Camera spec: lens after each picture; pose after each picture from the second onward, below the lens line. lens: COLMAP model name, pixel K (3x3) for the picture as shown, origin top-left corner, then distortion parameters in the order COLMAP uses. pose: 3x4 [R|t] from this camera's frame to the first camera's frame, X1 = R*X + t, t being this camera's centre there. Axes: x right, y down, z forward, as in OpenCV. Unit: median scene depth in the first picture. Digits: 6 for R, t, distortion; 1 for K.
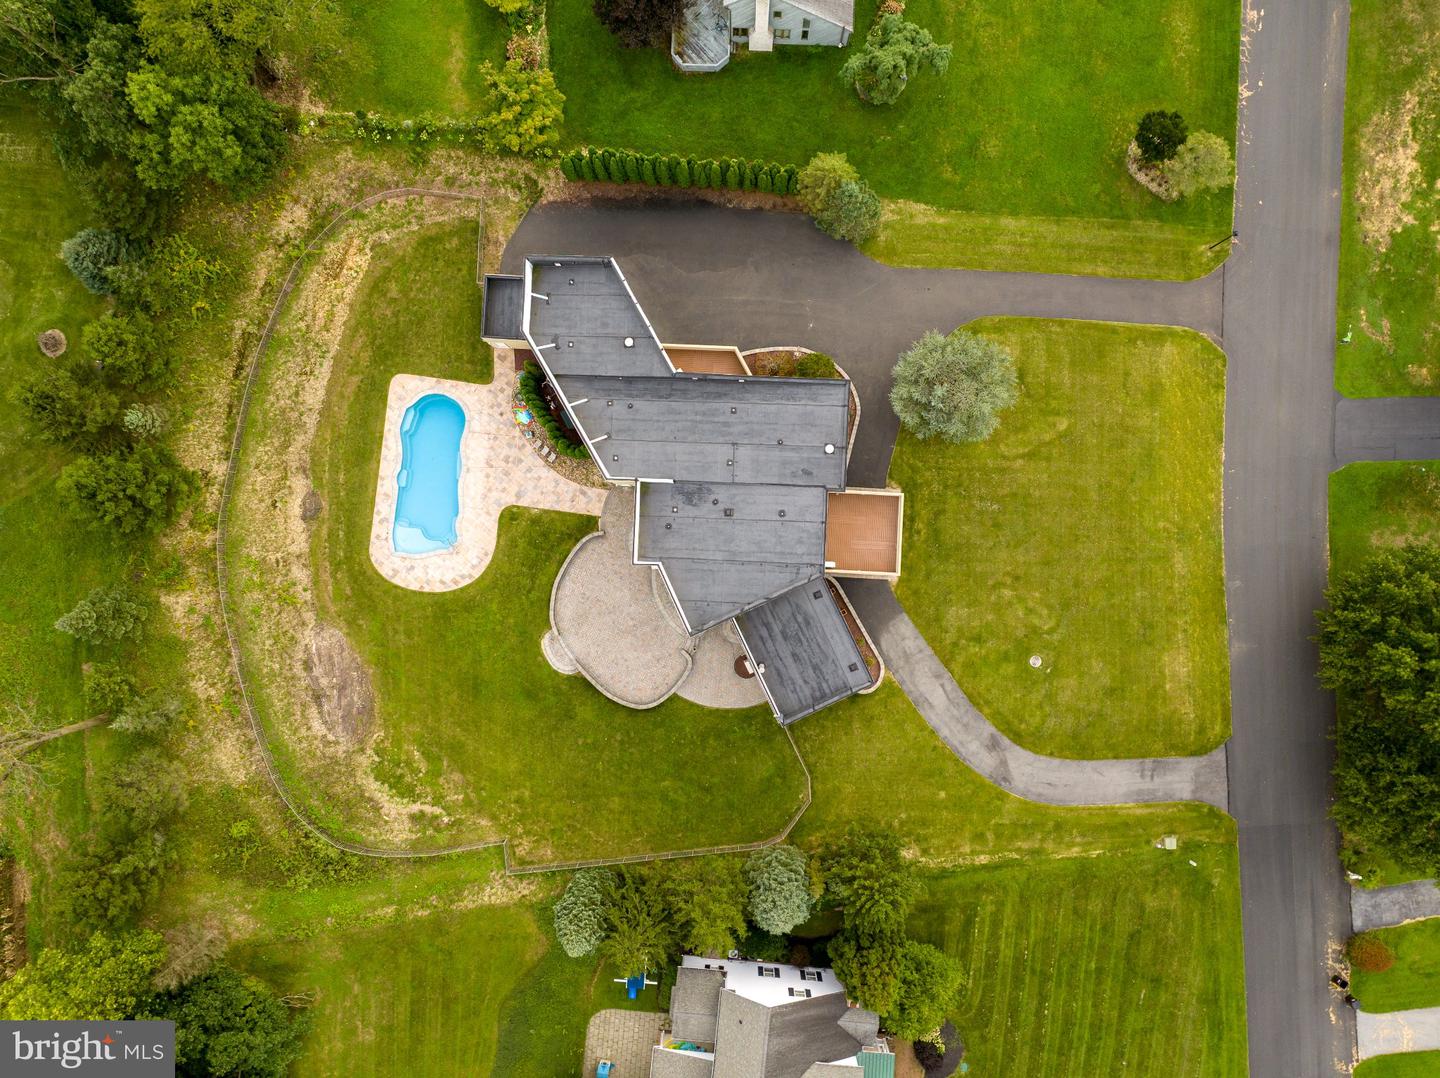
lens RADIAL K [[1011.0, 0, 727.0], [0, 1011.0, 530.7], [0, 0, 1]] dist [-0.023303, -0.026168]
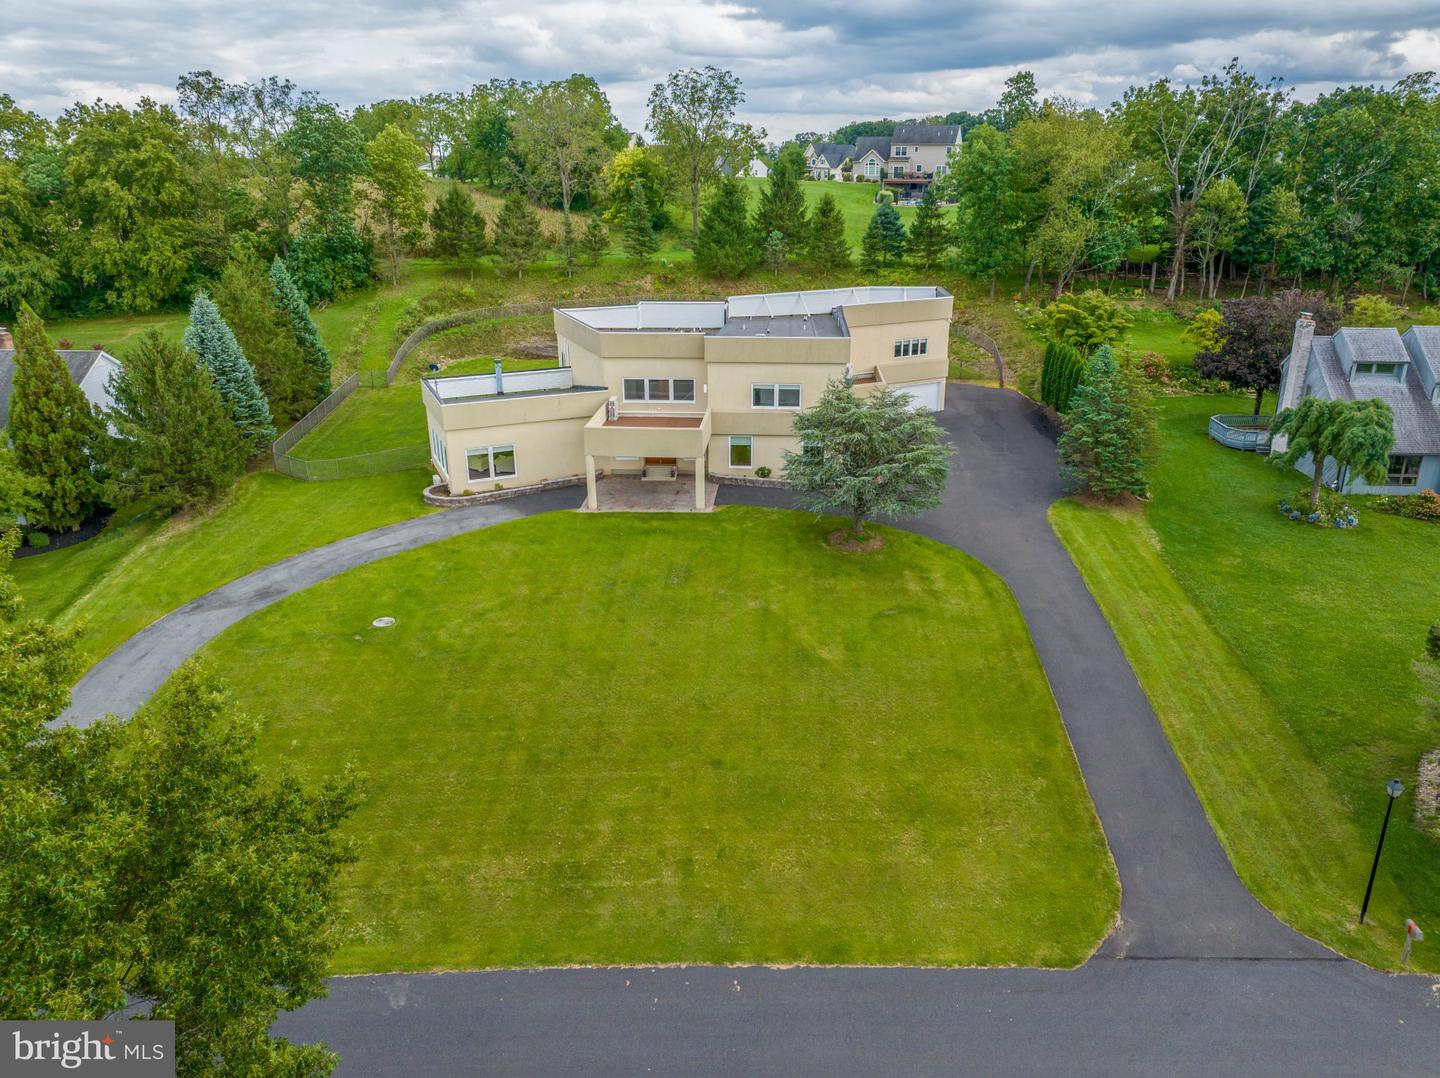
lens RADIAL K [[1011.0, 0, 727.0], [0, 1011.0, 530.7], [0, 0, 1]] dist [-0.023303, -0.026168]
pose [[-0.022586, 0.354637, -0.934731, 0.800748], [-0.999745, -0.008631, 0.020883, -0.065584], [-0.000662, 0.934964, 0.354741, 0.775237]]
